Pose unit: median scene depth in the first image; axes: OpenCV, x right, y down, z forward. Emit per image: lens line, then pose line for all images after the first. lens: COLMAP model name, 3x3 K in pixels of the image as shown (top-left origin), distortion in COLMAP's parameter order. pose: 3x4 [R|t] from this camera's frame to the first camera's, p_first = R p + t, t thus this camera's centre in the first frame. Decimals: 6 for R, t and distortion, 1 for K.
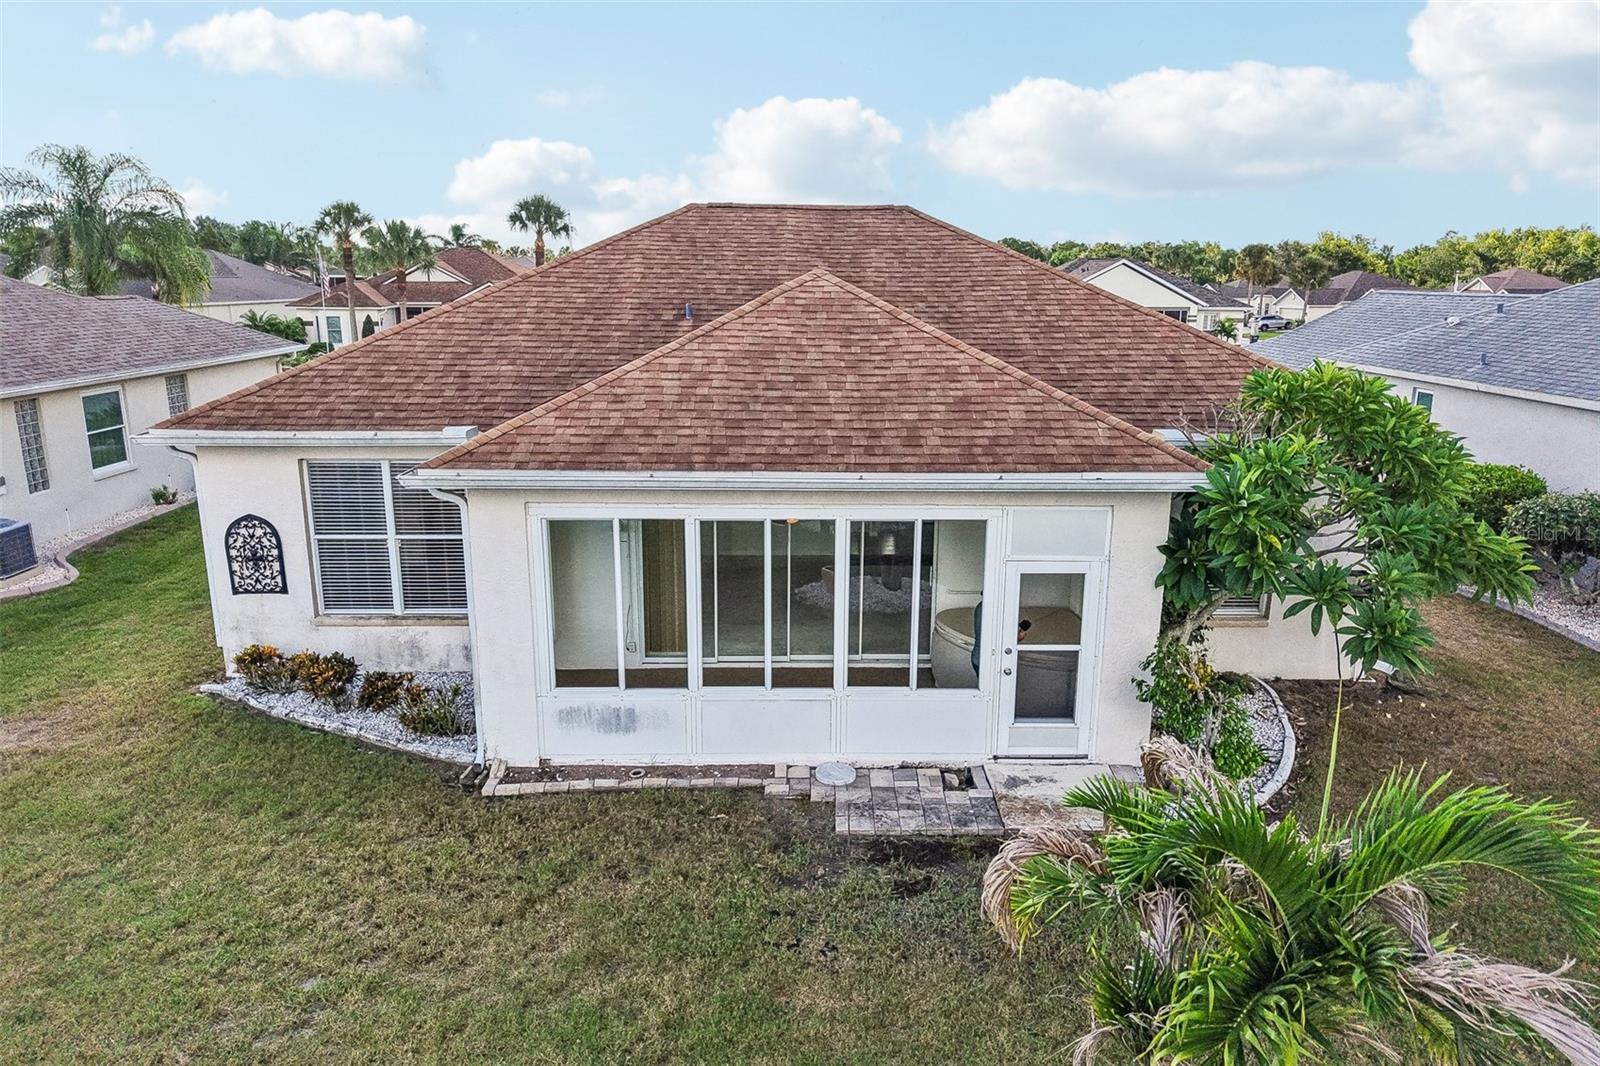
lens RADIAL K [[1067.3, 0, 811.1], [0, 1067.3, 542.8], [0, 0, 1]] dist [0.023684, -0.026735]
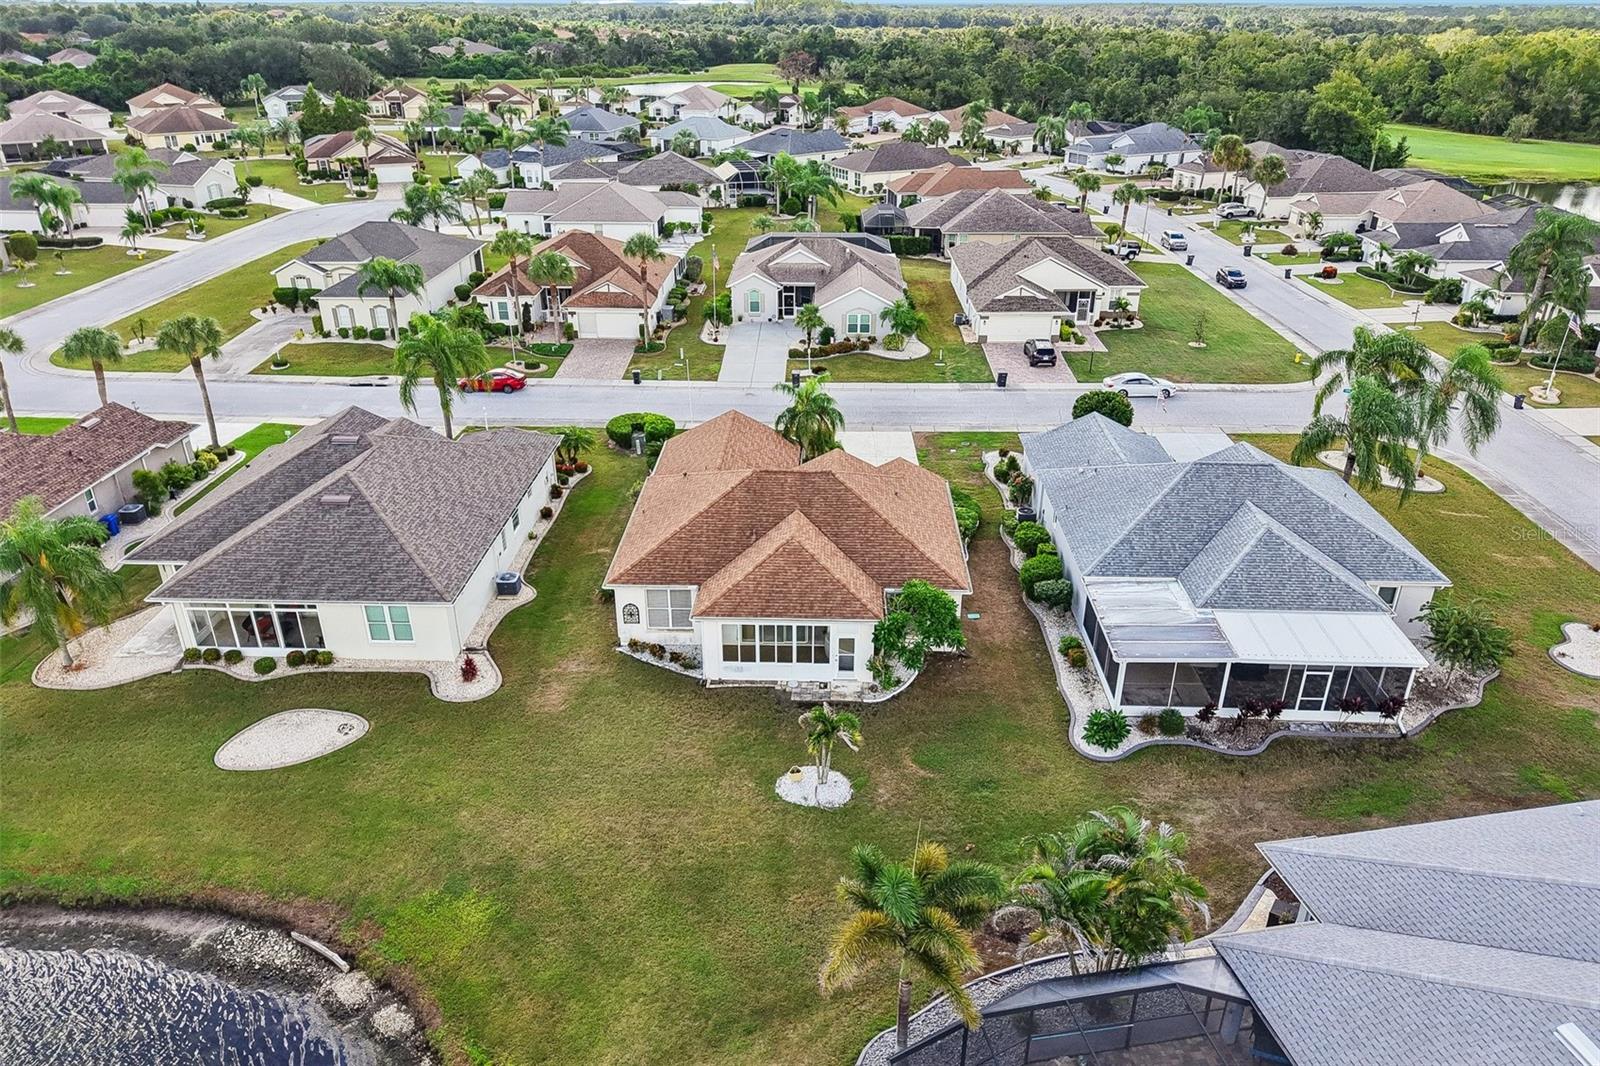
lens RADIAL K [[1067.3, 0, 813.2], [0, 1067.3, 526.0], [0, 0, 1]] dist [0.023684, -0.026735]
pose [[0.999184, 0.016487, -0.036858, 0.233240], [-0.009016, 0.980891, 0.194349, -1.125337], [0.039358, -0.193859, 0.980240, -2.762610]]
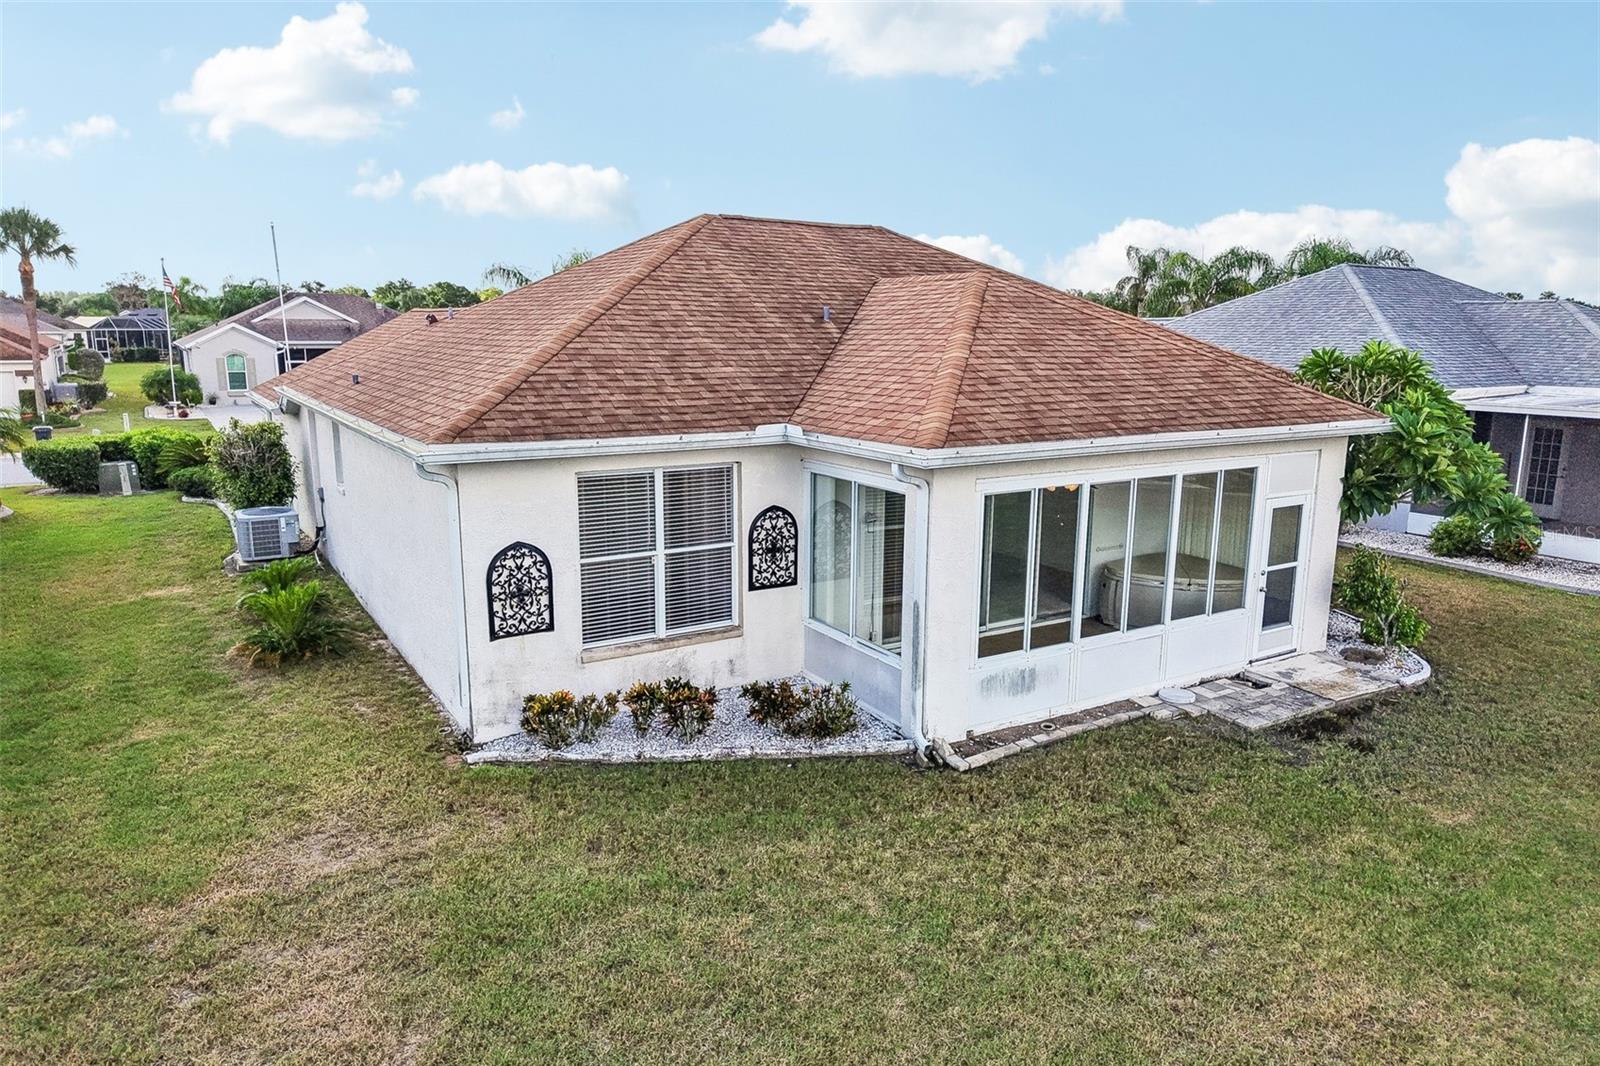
lens RADIAL K [[1067.3, 0, 805.0], [0, 1067.3, 535.8], [0, 0, 1]] dist [0.023684, -0.026735]
pose [[0.862137, -0.100053, 0.496698, -0.879871], [0.124522, 0.992083, -0.016294, 0.013008], [-0.491135, 0.075898, 0.867771, 0.173146]]
